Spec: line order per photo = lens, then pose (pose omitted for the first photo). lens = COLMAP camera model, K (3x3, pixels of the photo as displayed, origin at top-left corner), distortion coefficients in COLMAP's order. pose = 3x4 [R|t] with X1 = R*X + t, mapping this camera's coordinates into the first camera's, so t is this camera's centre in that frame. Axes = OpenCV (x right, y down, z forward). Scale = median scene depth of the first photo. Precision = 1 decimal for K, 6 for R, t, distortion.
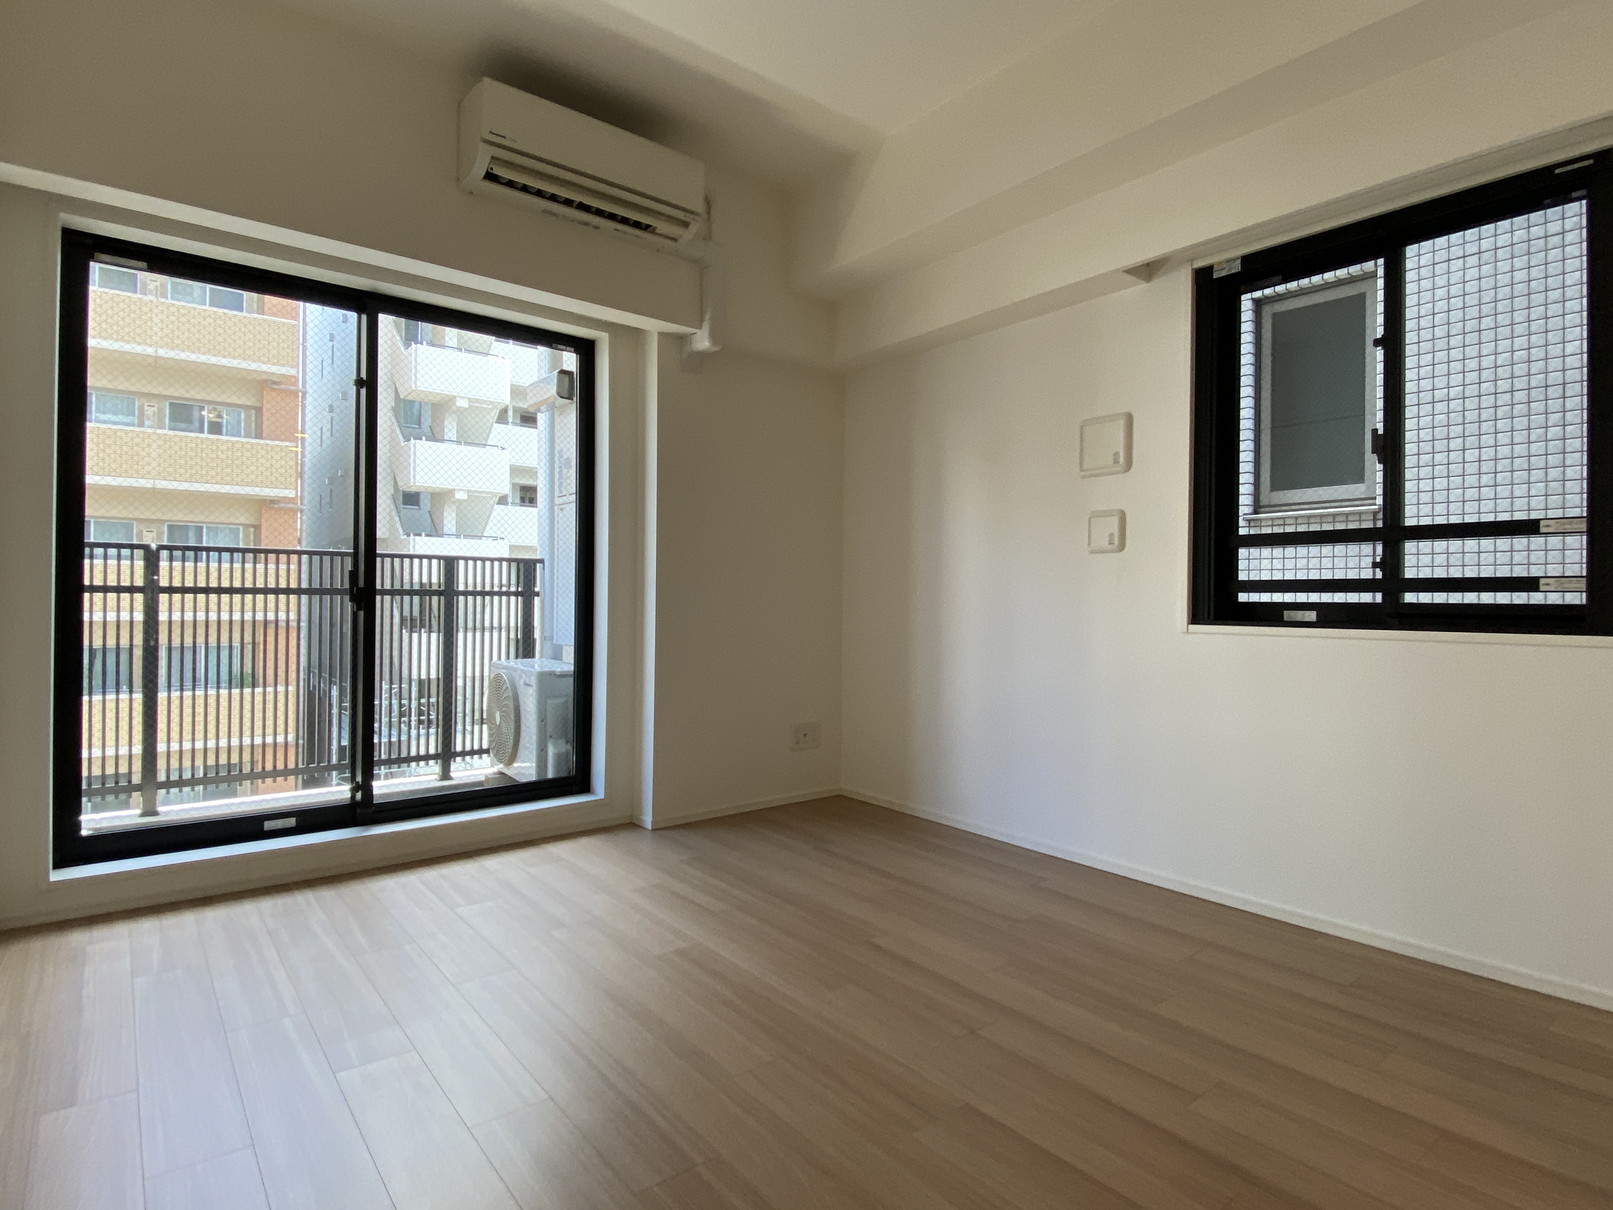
lens RADIAL K [[858.0, 0, 817.6], [0, 858.0, 594.9], [0, 0, 1]] dist [-0.014570, -0.001275]
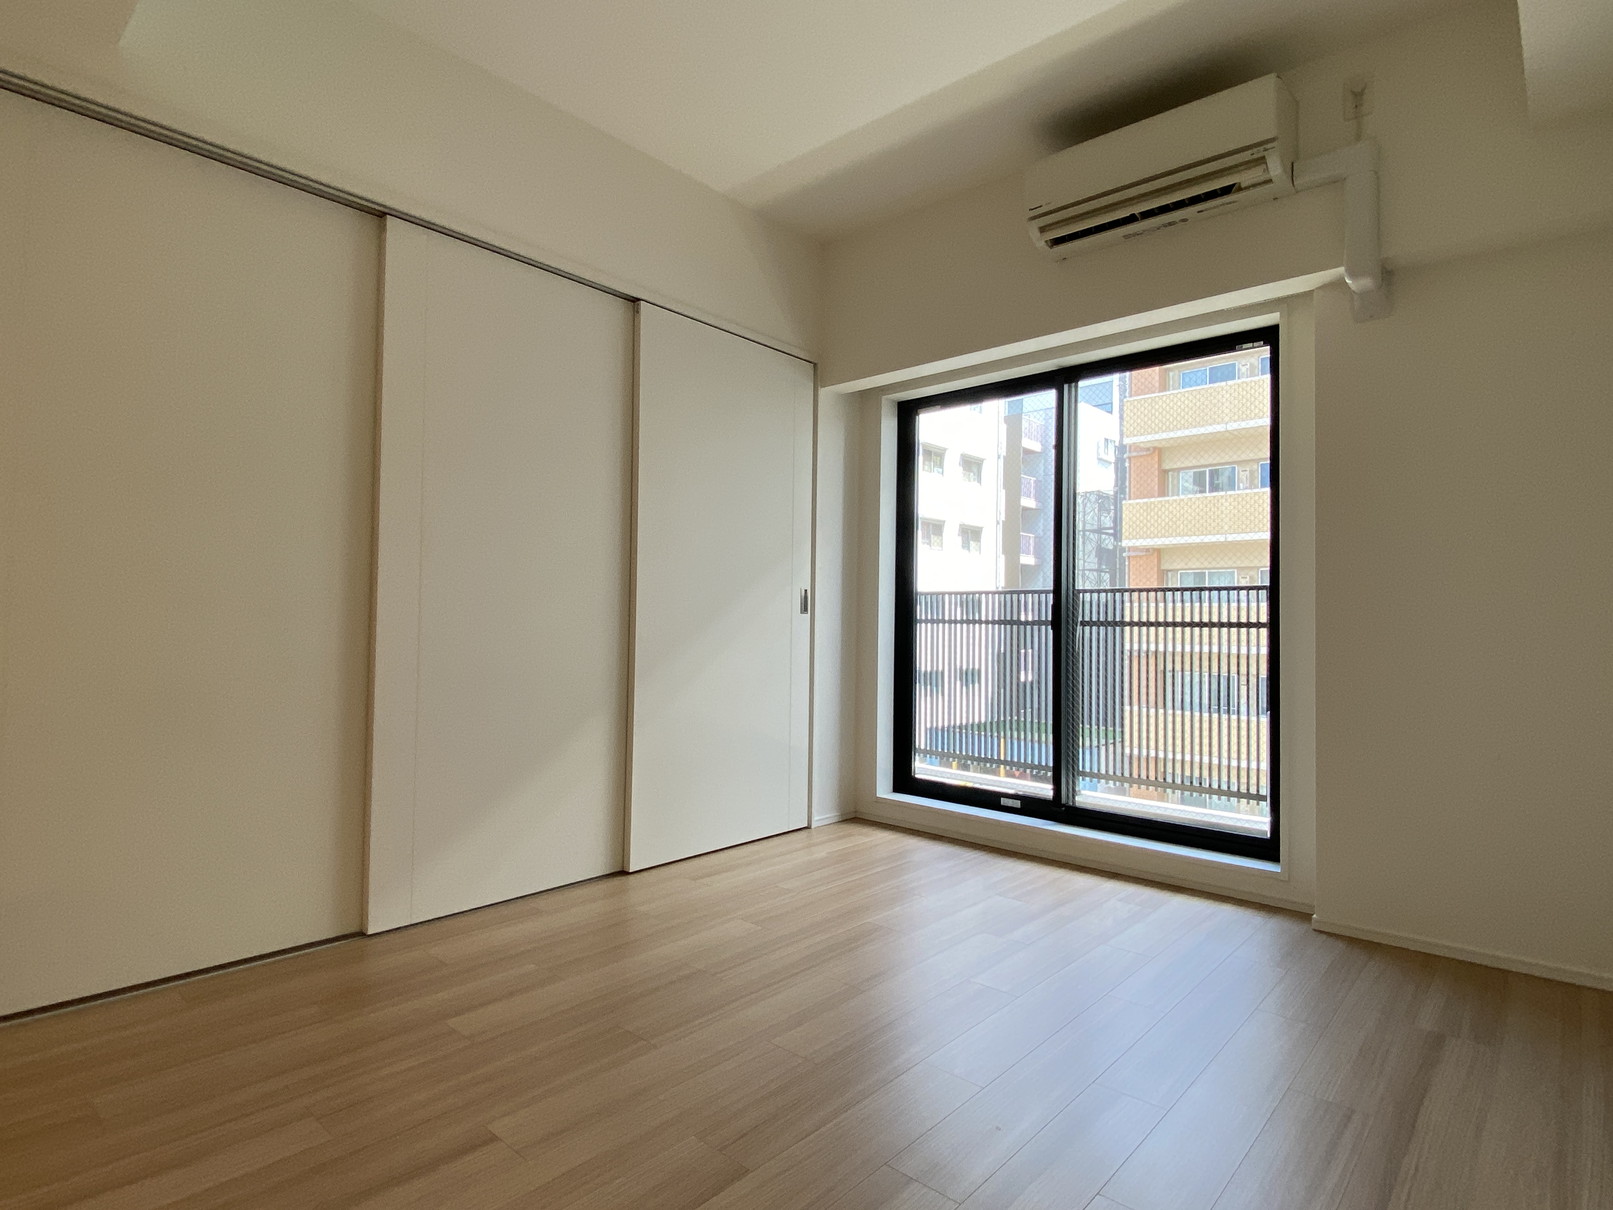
lens RADIAL K [[858.0, 0, 812.1], [0, 858.0, 611.4], [0, 0, 1]] dist [-0.014570, -0.001275]
pose [[0.129494, -0.019996, -0.991379, 0.546917], [-0.012539, 0.999684, -0.021801, 0.009780], [0.991501, 0.015254, 0.129202, 0.468212]]
